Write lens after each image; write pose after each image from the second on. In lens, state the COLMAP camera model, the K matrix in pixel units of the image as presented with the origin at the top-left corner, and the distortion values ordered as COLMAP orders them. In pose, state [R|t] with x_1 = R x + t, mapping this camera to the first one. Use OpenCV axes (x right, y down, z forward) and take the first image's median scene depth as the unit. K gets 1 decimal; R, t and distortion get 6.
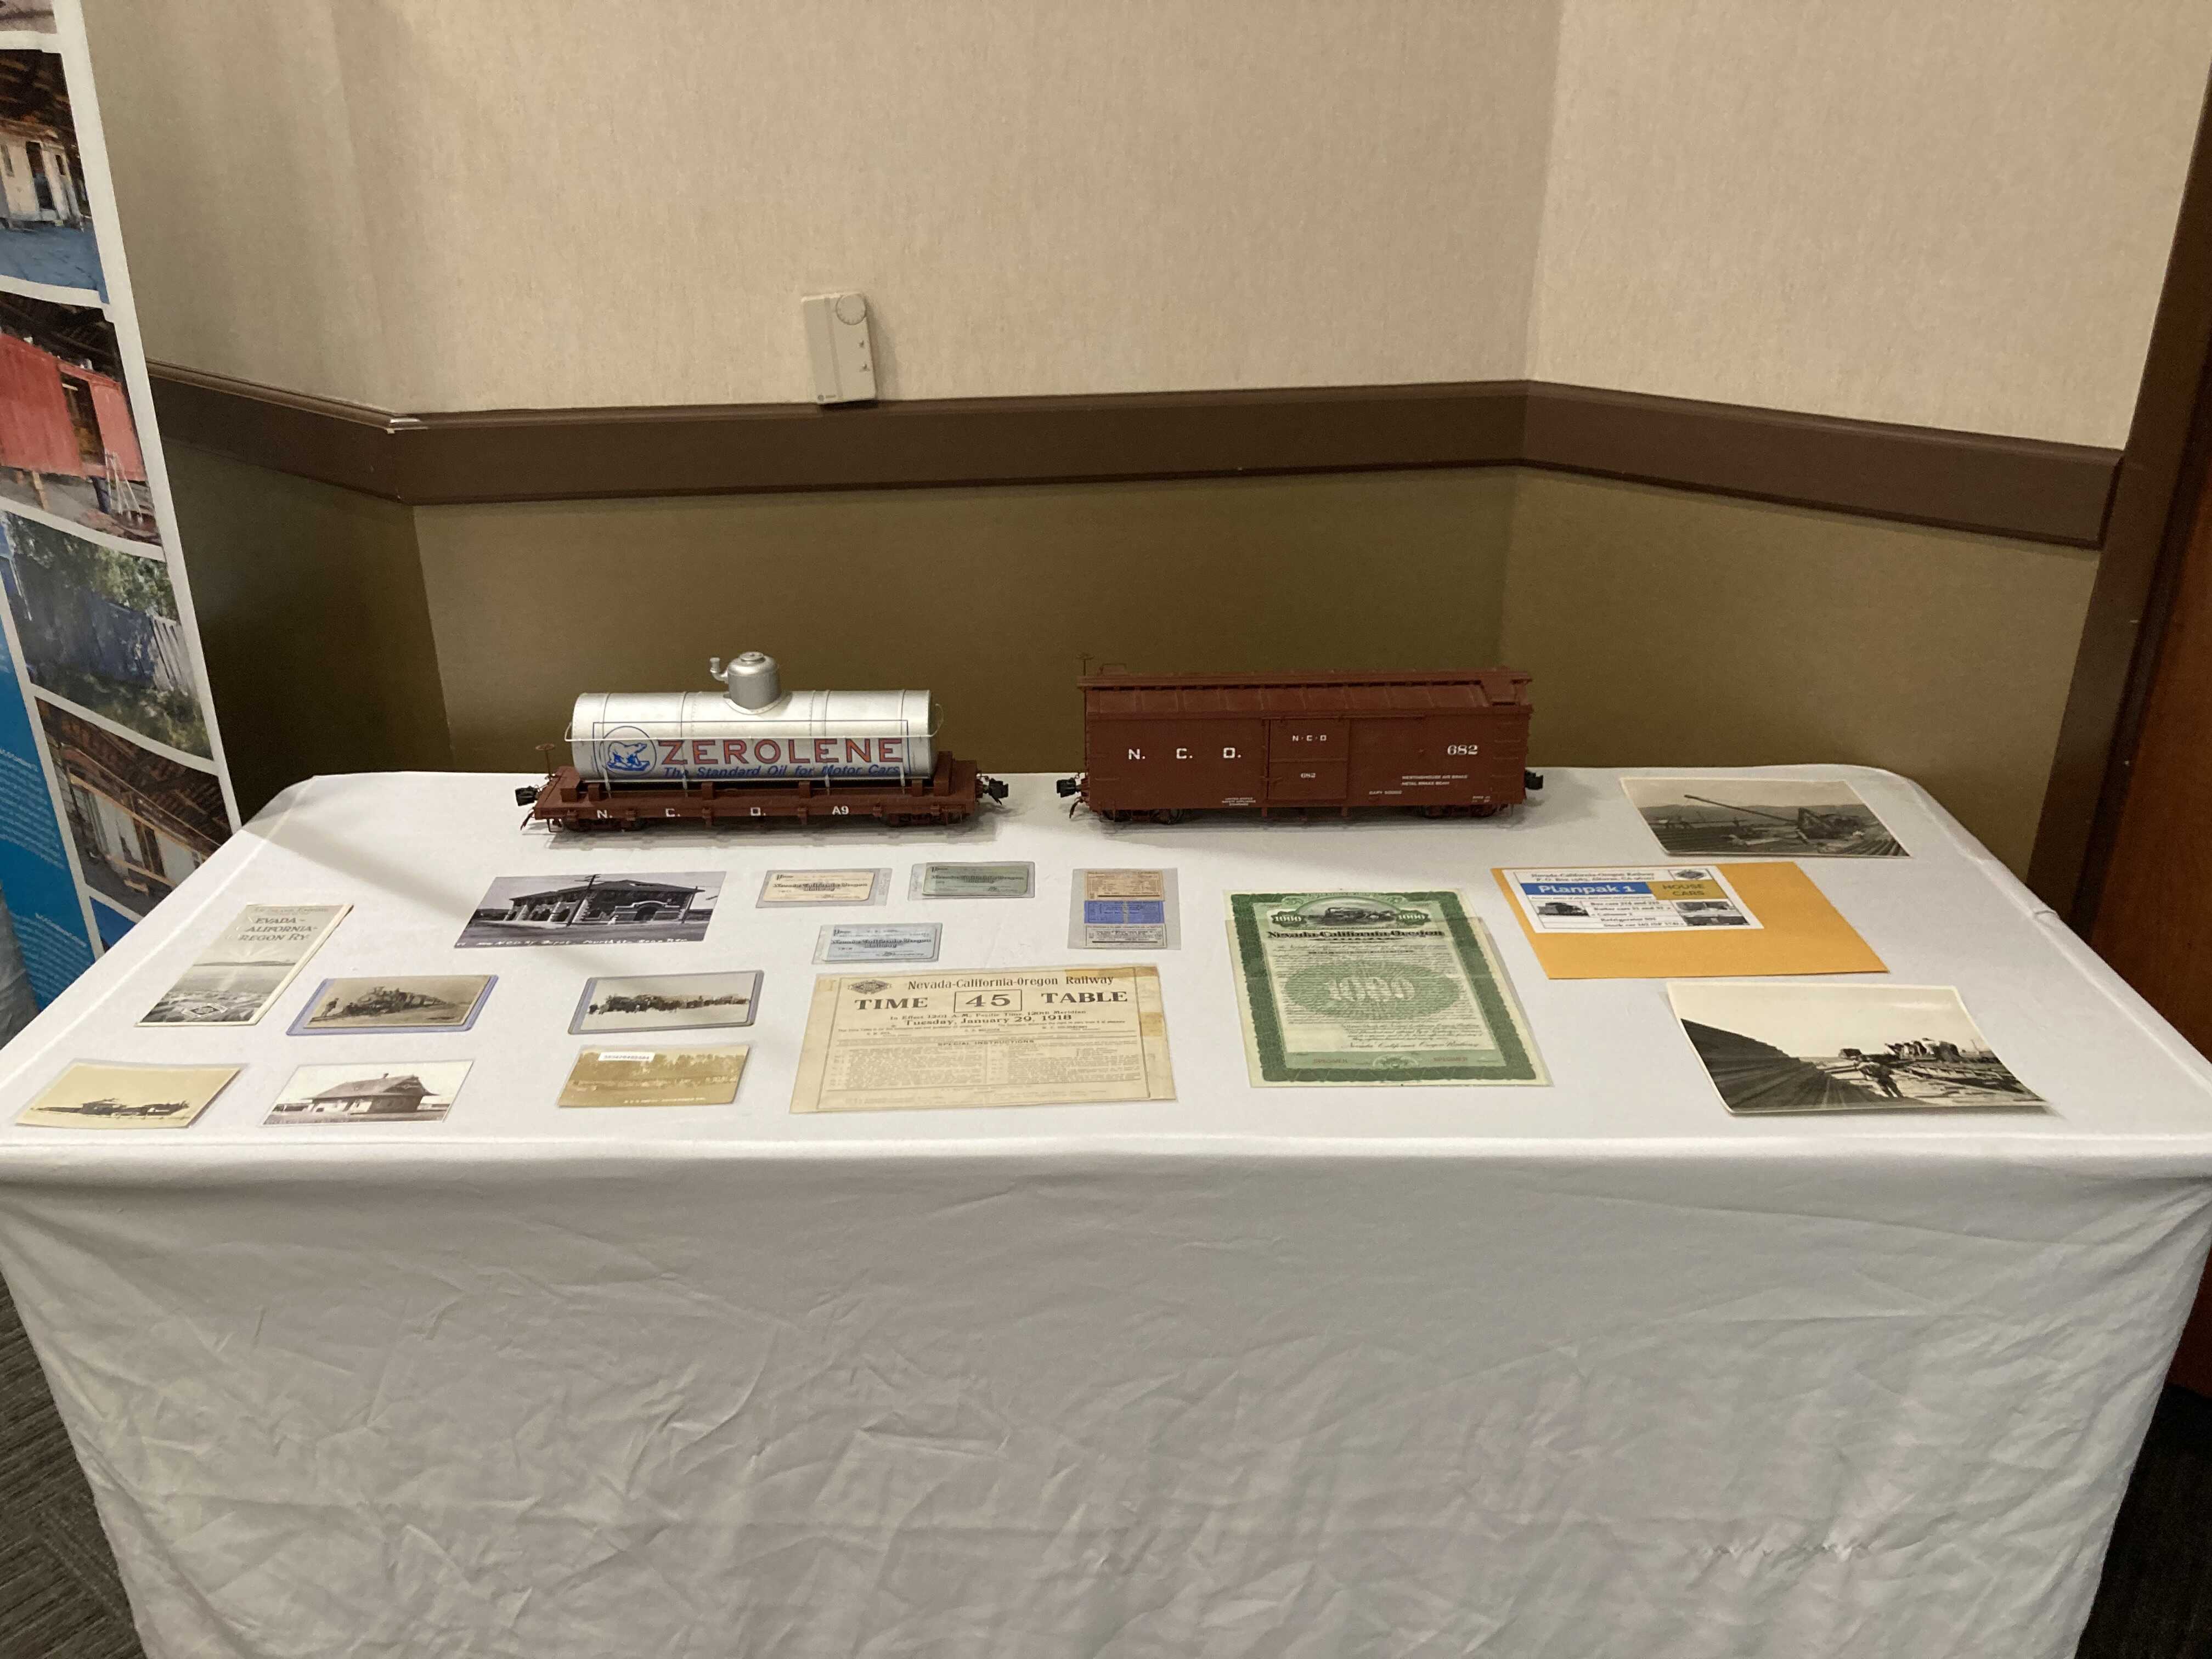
lens RADIAL K [[1830.3, 0, 1124.5], [0, 1830.3, 802.5], [0, 0, 1]] dist [0.021686, -0.014076]
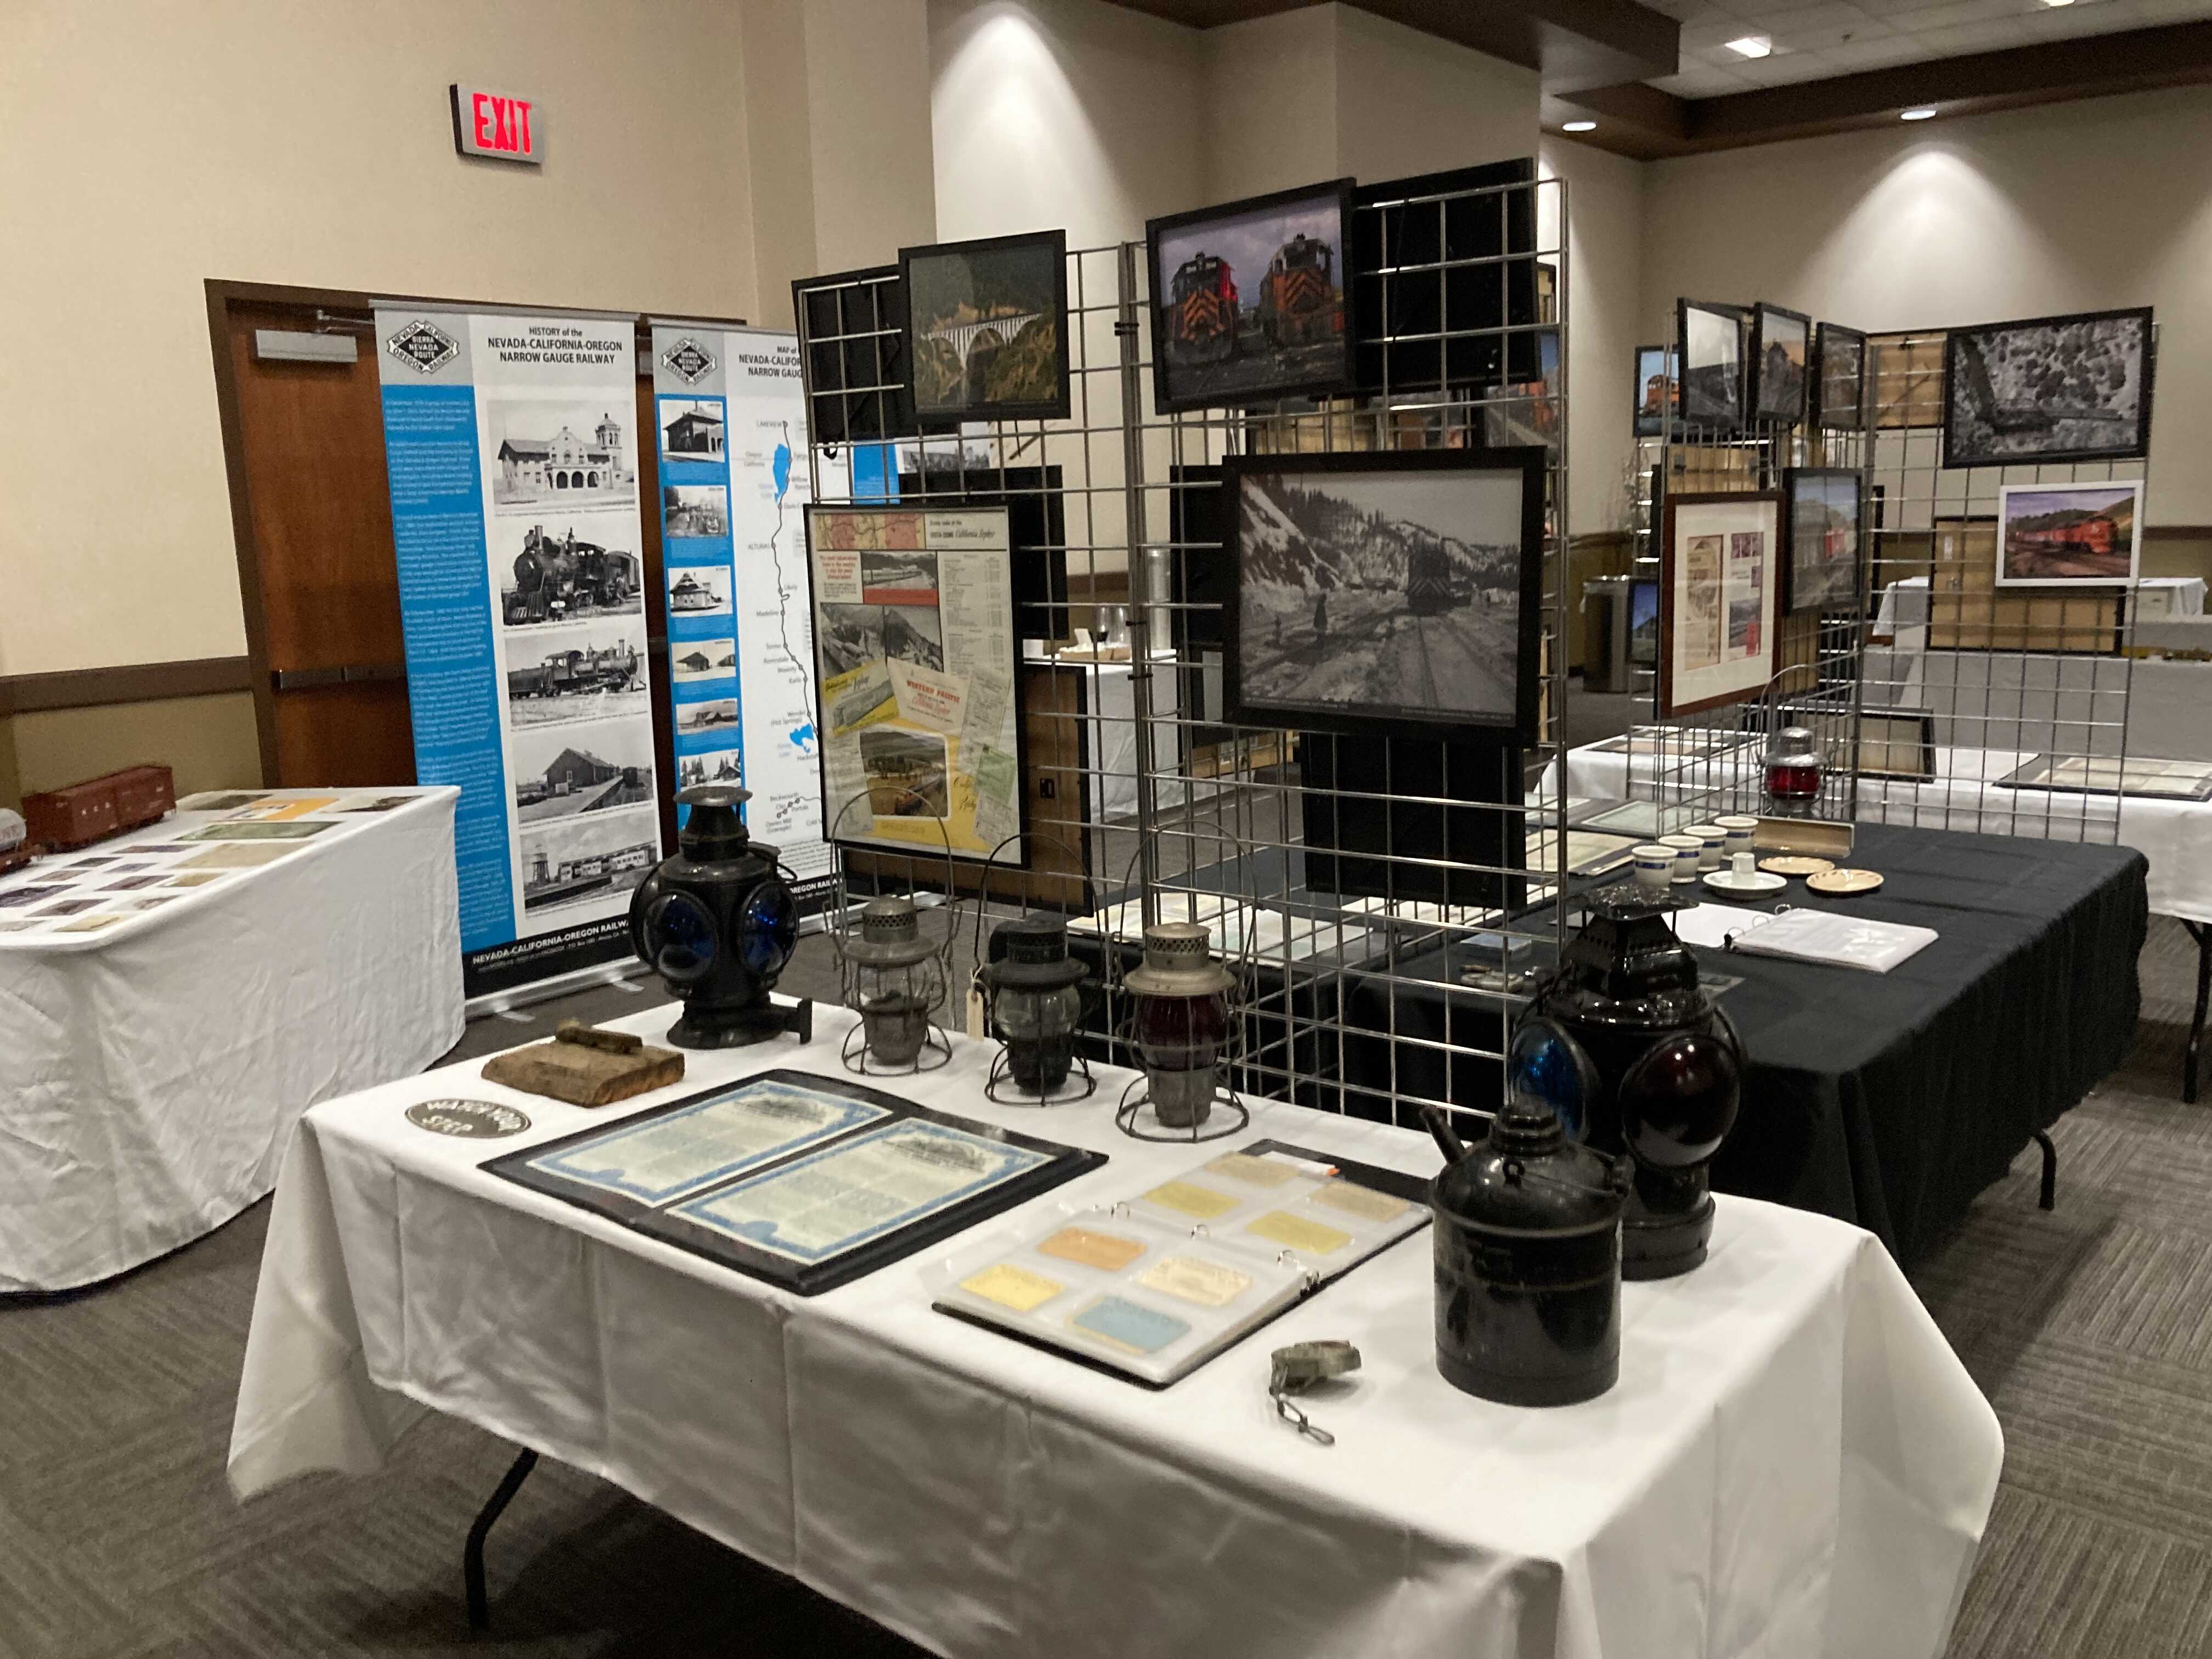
lens RADIAL K [[1830.3, 0, 1149.9], [0, 1830.3, 825.0], [0, 0, 1]] dist [0.021686, -0.014076]
pose [[0.018090, -0.179210, 0.983645, -2.777823], [0.420952, 0.893727, 0.155086, 0.240414], [-0.906902, 0.411262, 0.091606, -0.552379]]
